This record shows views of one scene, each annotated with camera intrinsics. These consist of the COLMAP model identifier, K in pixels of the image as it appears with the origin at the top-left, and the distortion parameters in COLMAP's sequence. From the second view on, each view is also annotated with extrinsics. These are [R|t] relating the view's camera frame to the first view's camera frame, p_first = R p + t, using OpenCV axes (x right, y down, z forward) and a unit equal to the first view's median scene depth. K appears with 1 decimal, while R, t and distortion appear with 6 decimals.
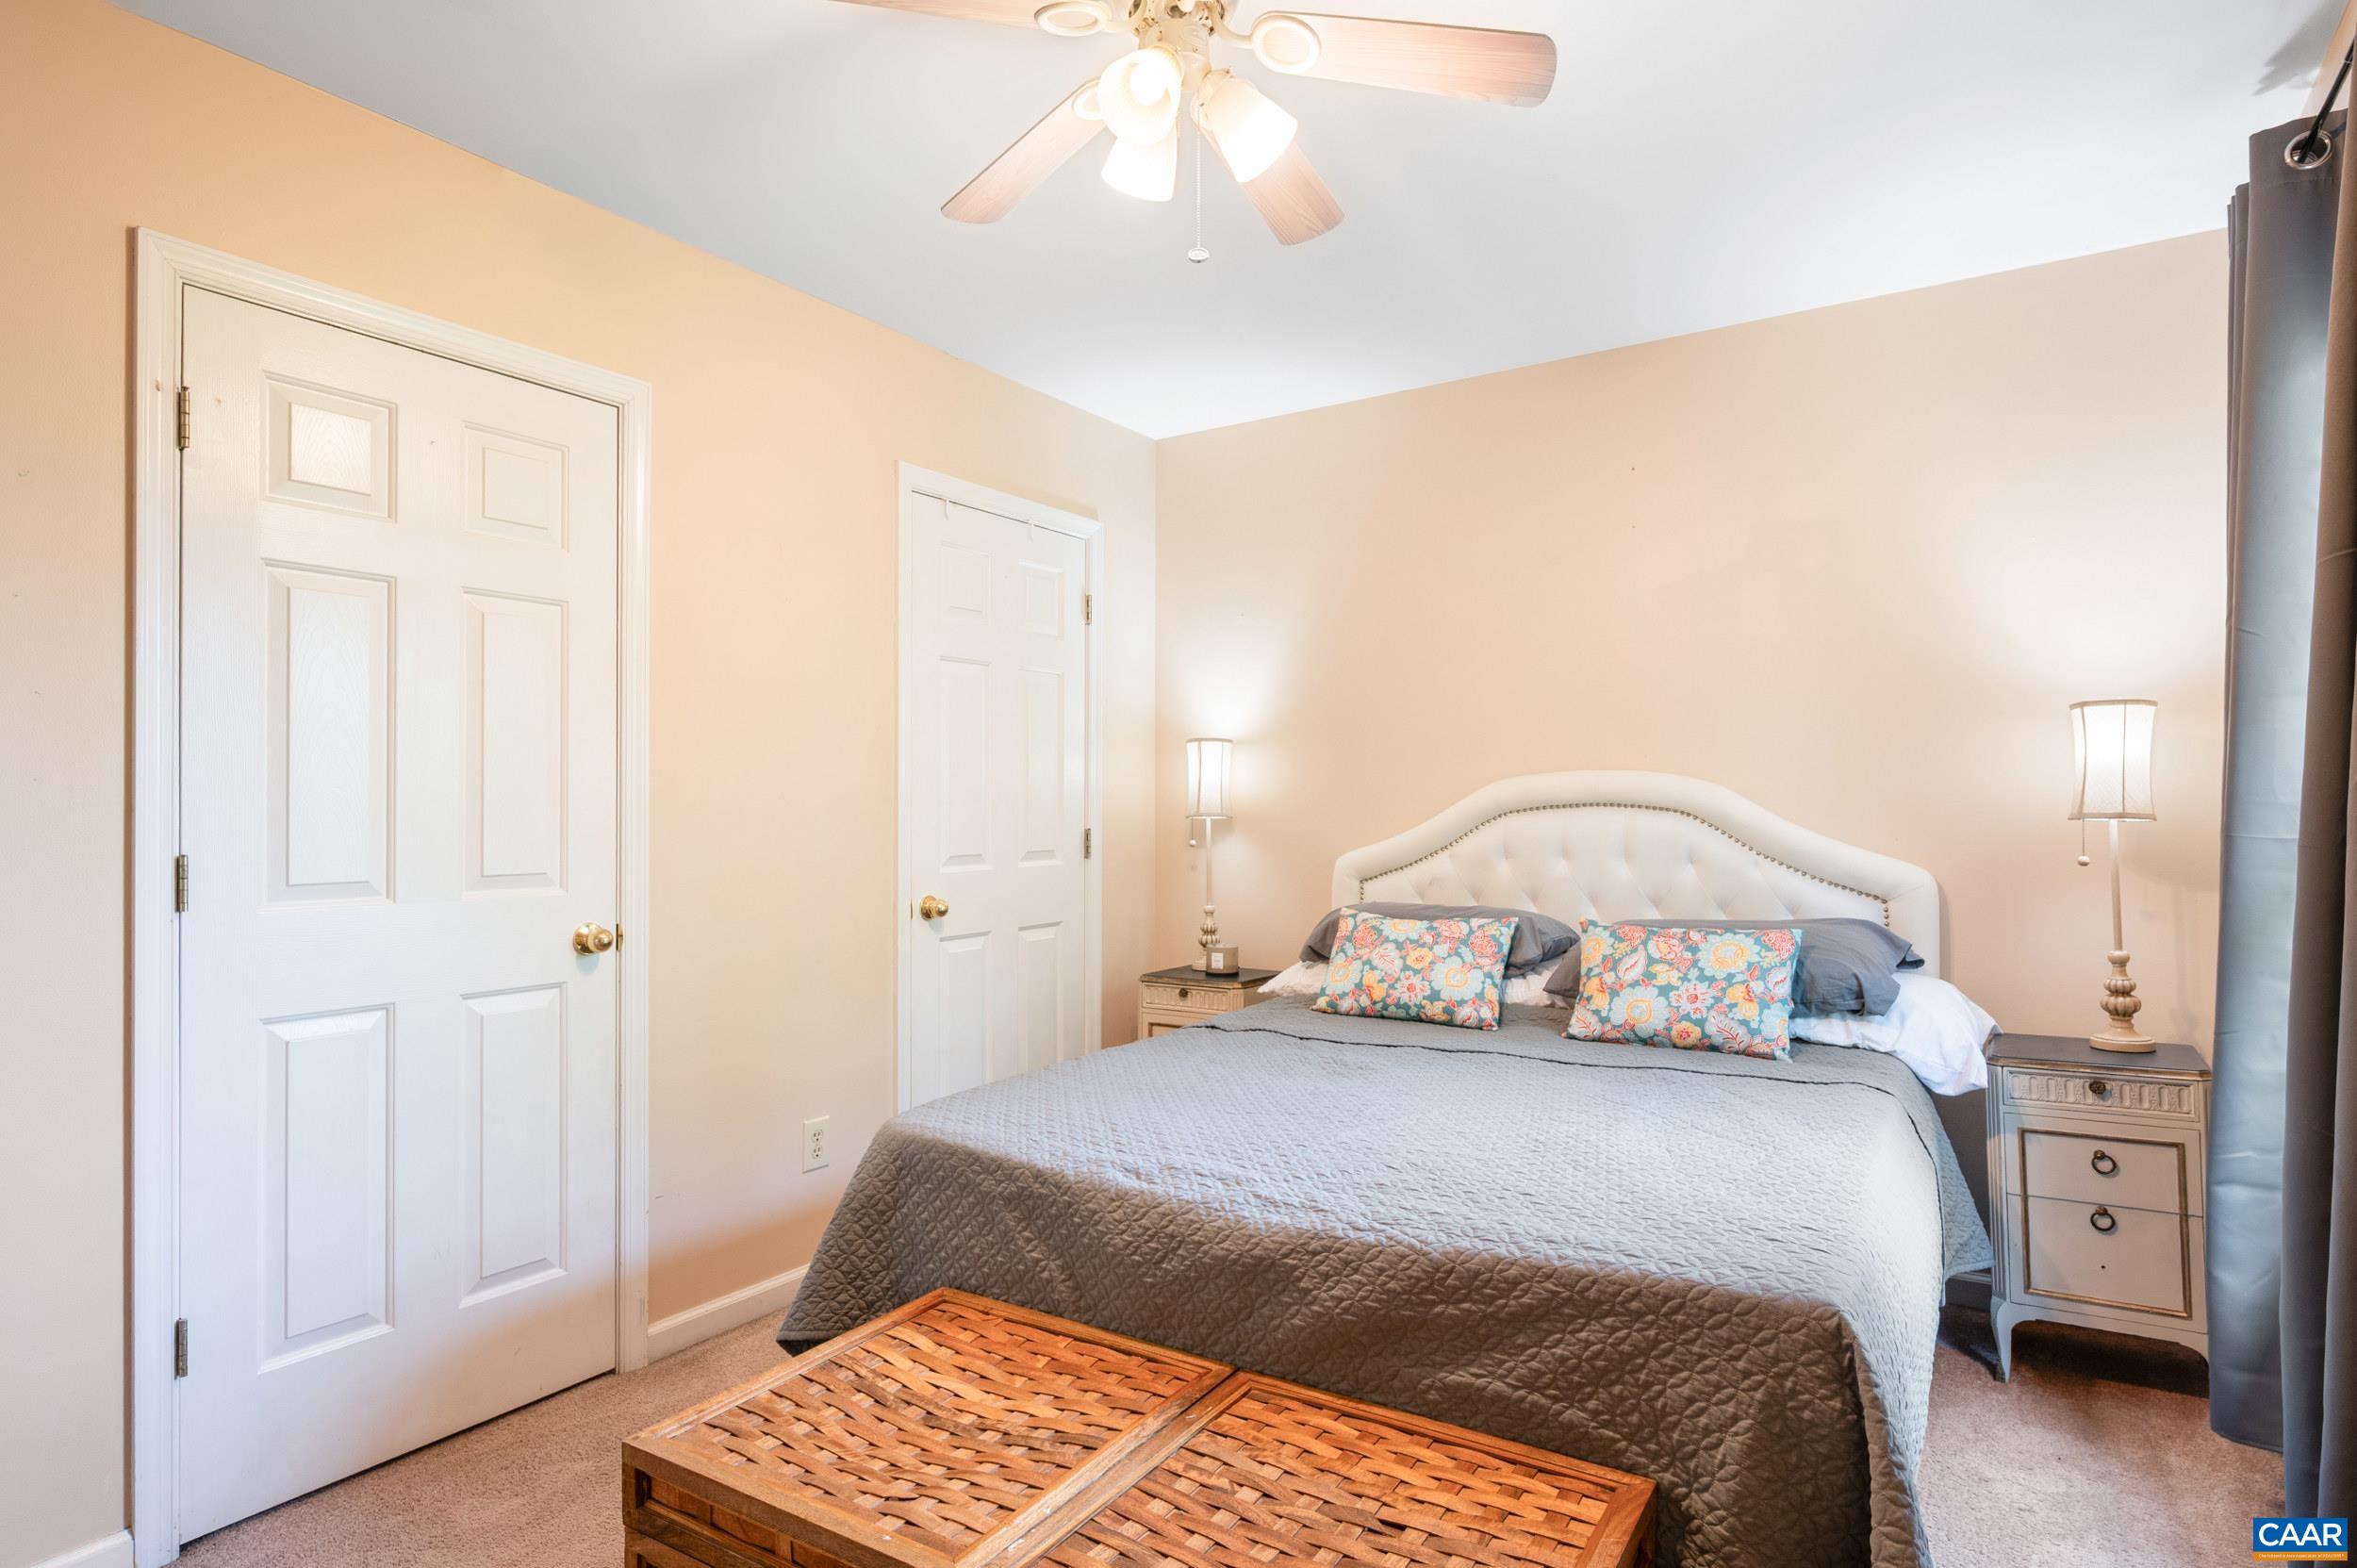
lens RADIAL K [[1252.4, 0, 1182.7], [0, 1252.4, 769.7], [0, 0, 1]] dist [-0.003488, -0.000342]
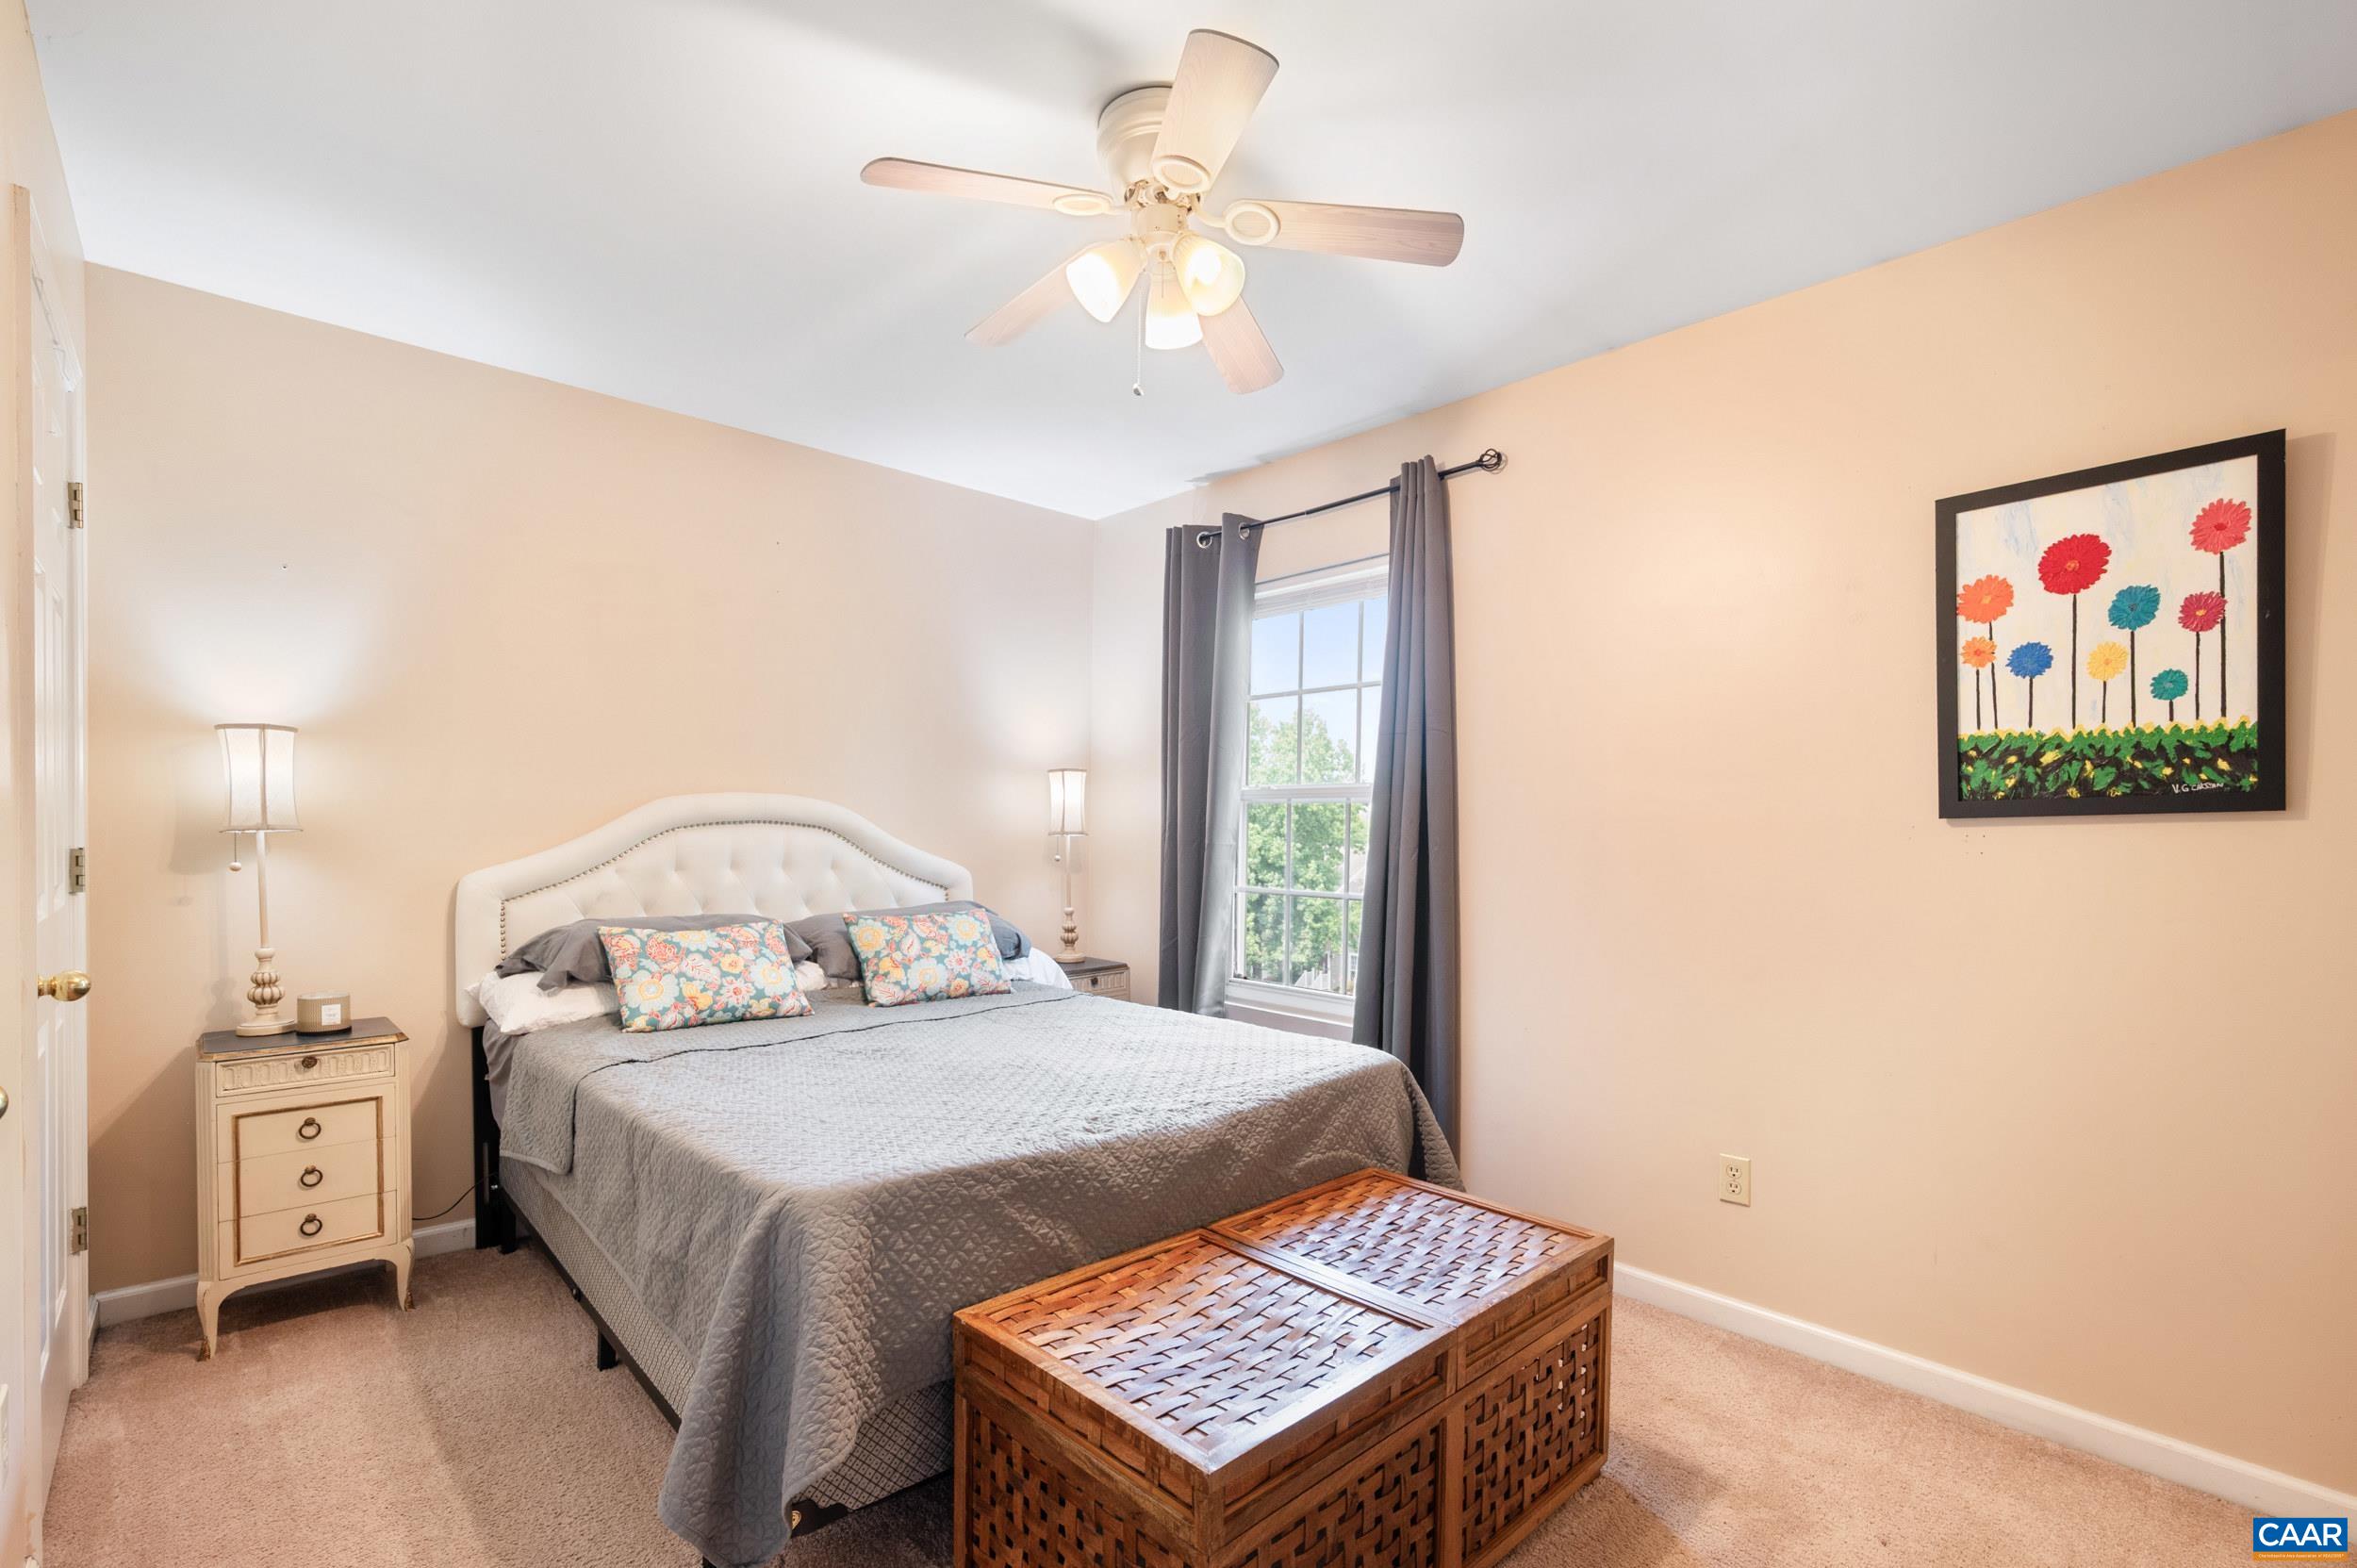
lens RADIAL K [[1033.2, 0, 1226.1], [0, 1033.2, 834.9], [0, 0, 1]] dist [0.004551, -0.000761]
pose [[0.239144, -0.000279, 0.970984, -0.581552], [-0.041460, 0.999085, 0.010498, 0.013149], [-0.970099, -0.042768, 0.238913, 0.385268]]
